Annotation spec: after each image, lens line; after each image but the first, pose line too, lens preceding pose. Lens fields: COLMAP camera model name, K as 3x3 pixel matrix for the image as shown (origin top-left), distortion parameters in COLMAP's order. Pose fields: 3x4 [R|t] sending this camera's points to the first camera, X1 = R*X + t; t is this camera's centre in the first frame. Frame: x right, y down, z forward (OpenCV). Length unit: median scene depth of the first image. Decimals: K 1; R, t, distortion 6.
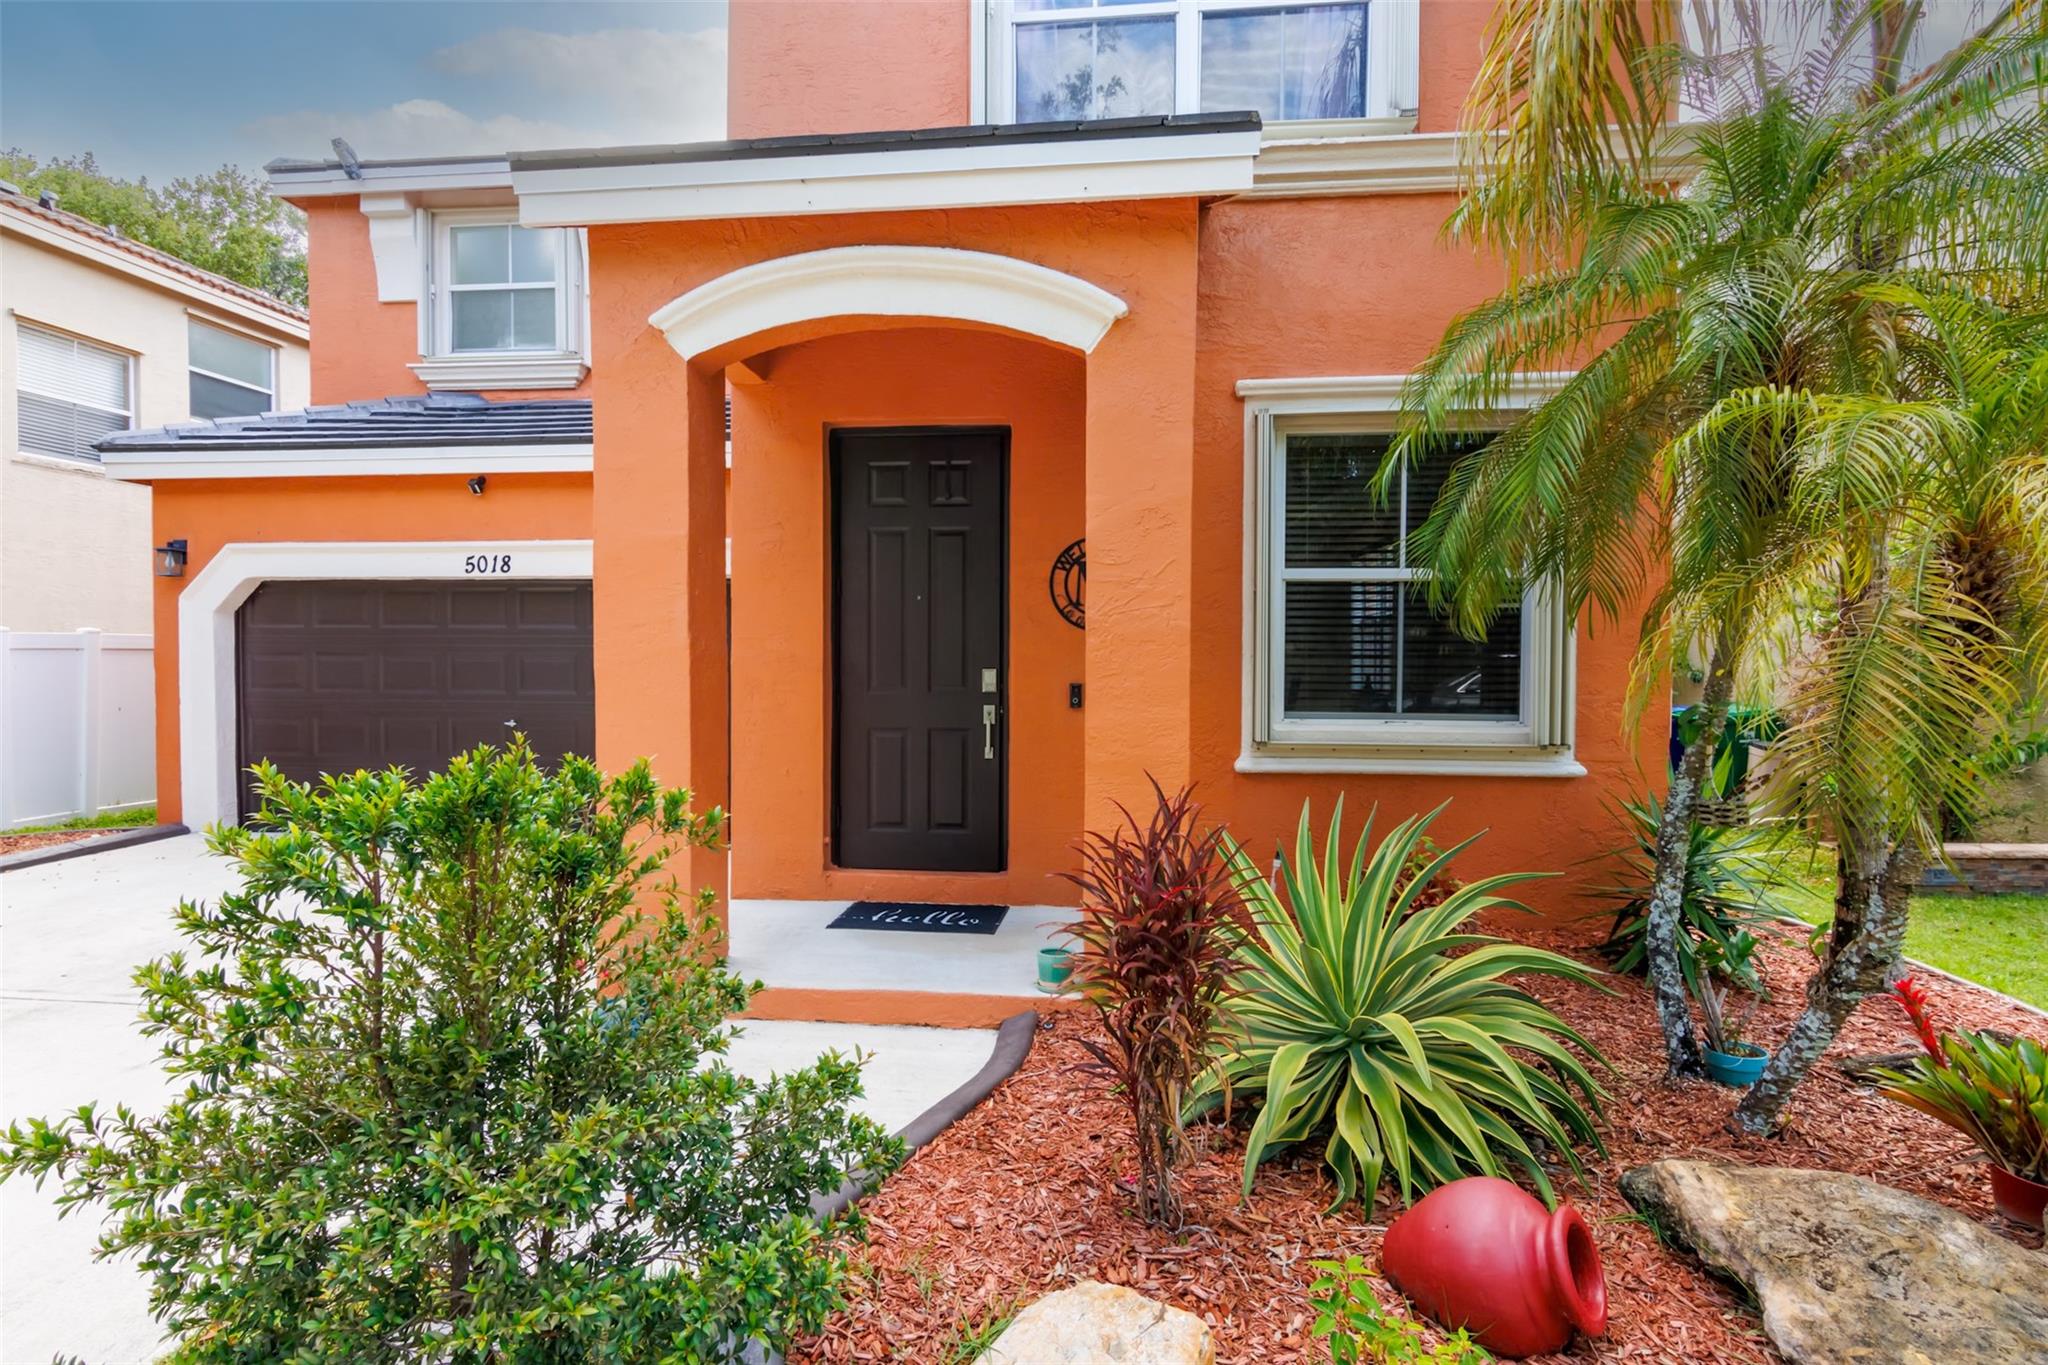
lens RADIAL K [[1065.0, 0, 1024.0], [0, 1065.0, 682.5], [0, 0, 1]] dist [-0.001288, 0.000149]
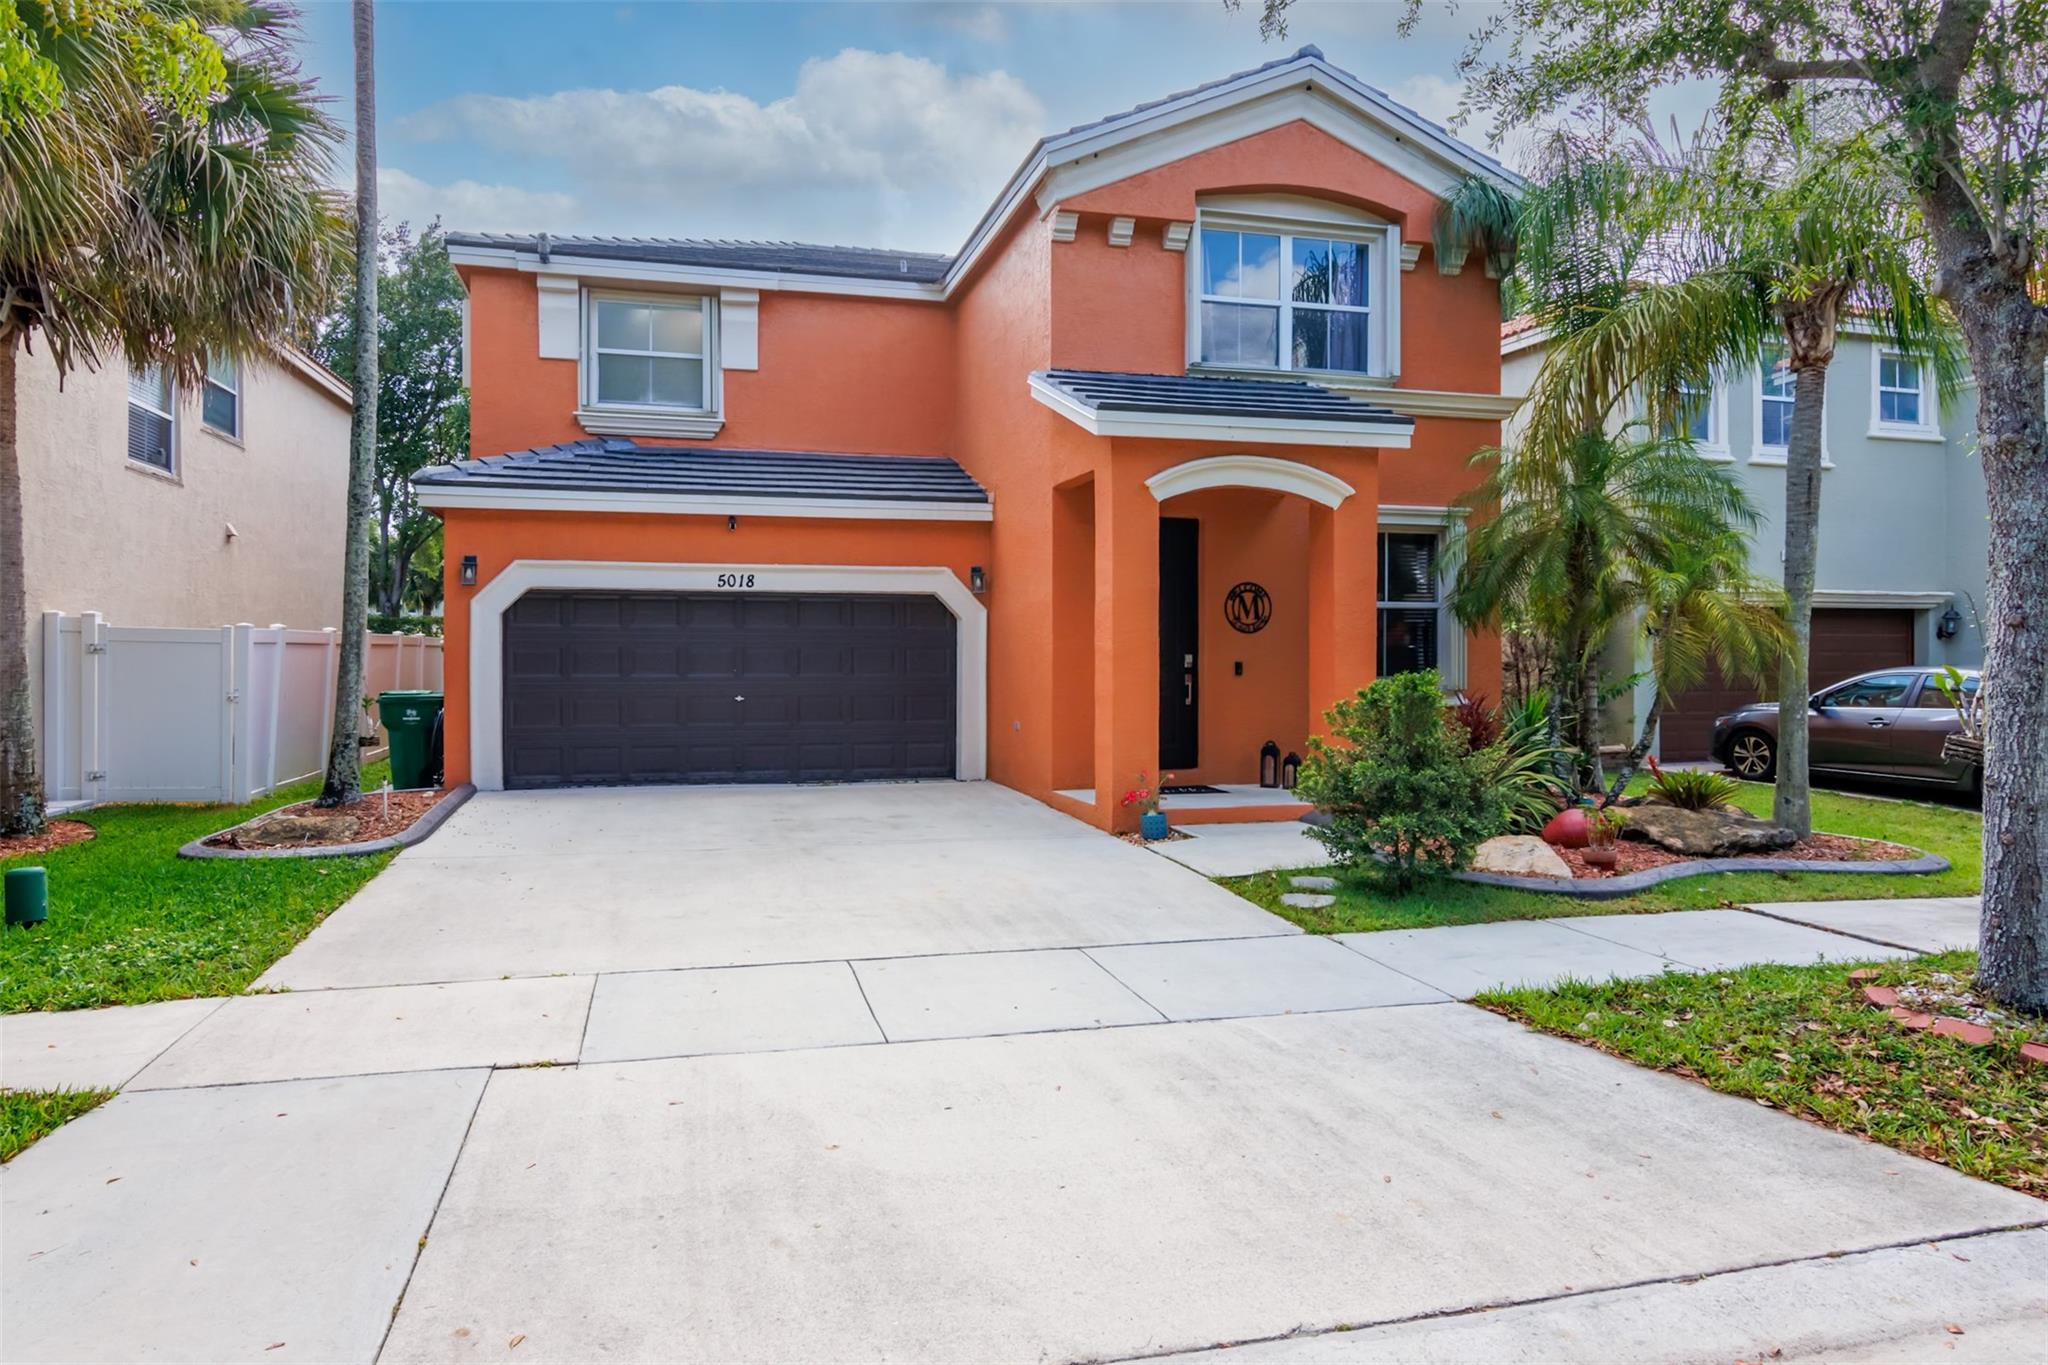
lens RADIAL K [[1161.5, 0, 962.6], [0, 1161.5, 660.4], [0, 0, 1]] dist [-0.000791, -0.000530]
pose [[0.941361, -0.005326, 0.337358, -0.732316], [0.010570, 0.999850, -0.013711, 0.014341], [-0.337235, 0.016473, 0.941276, -0.496478]]
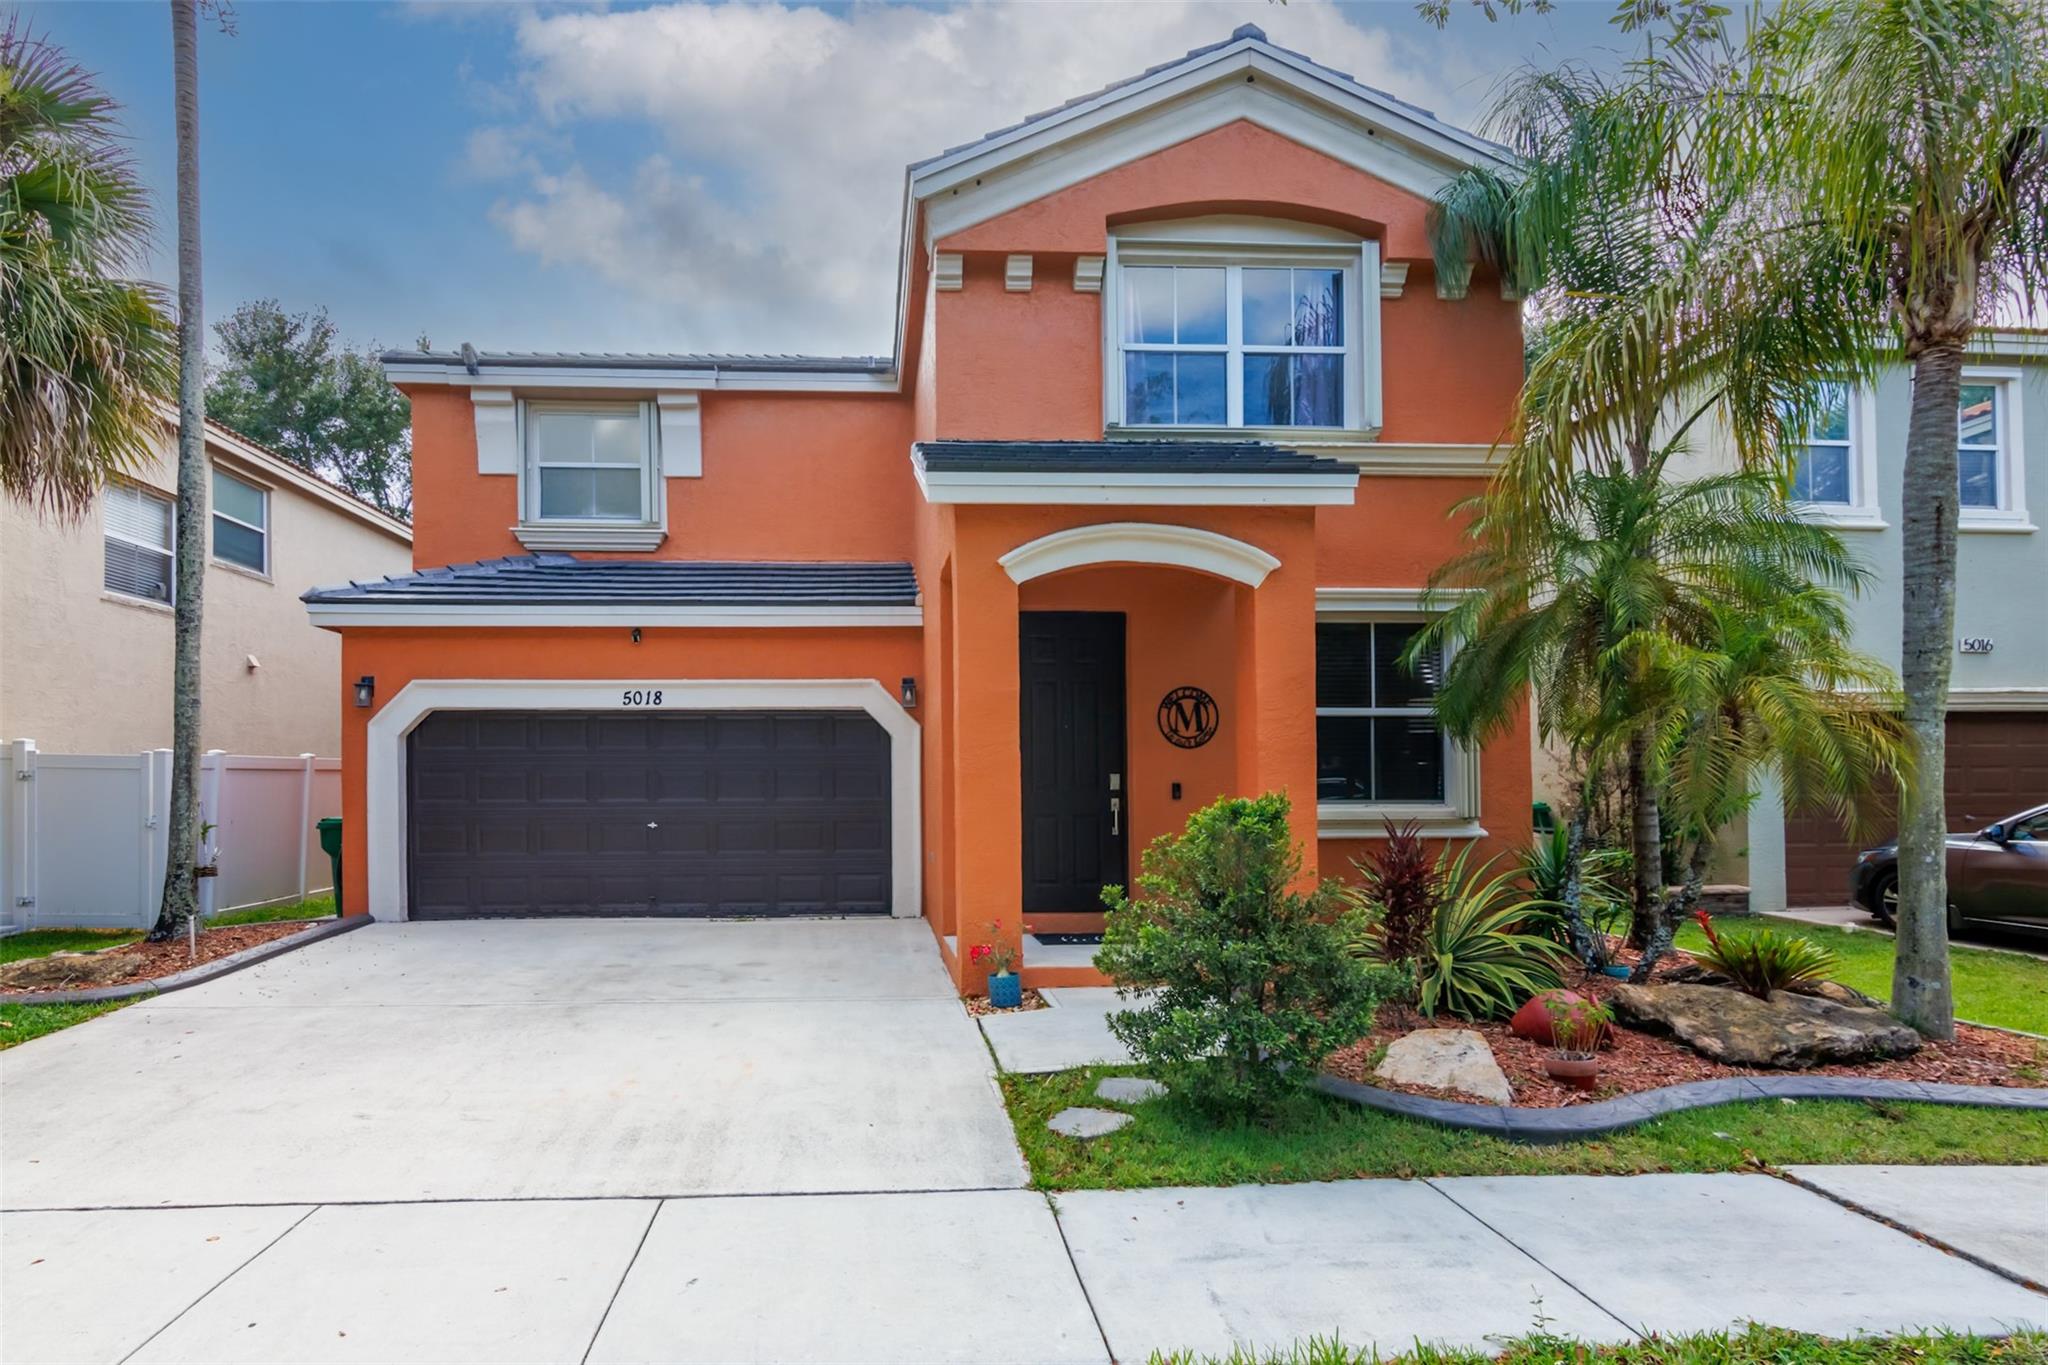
lens RADIAL K [[1073.9, 0, 944.9], [0, 1073.9, 767.1], [0, 0, 1]] dist [0.003125, 0.000919]
pose [[0.985696, -0.007089, 0.168382, -0.363875], [0.012493, 0.999440, -0.031054, 0.014762], [-0.168067, 0.032713, 0.985233, -0.311211]]
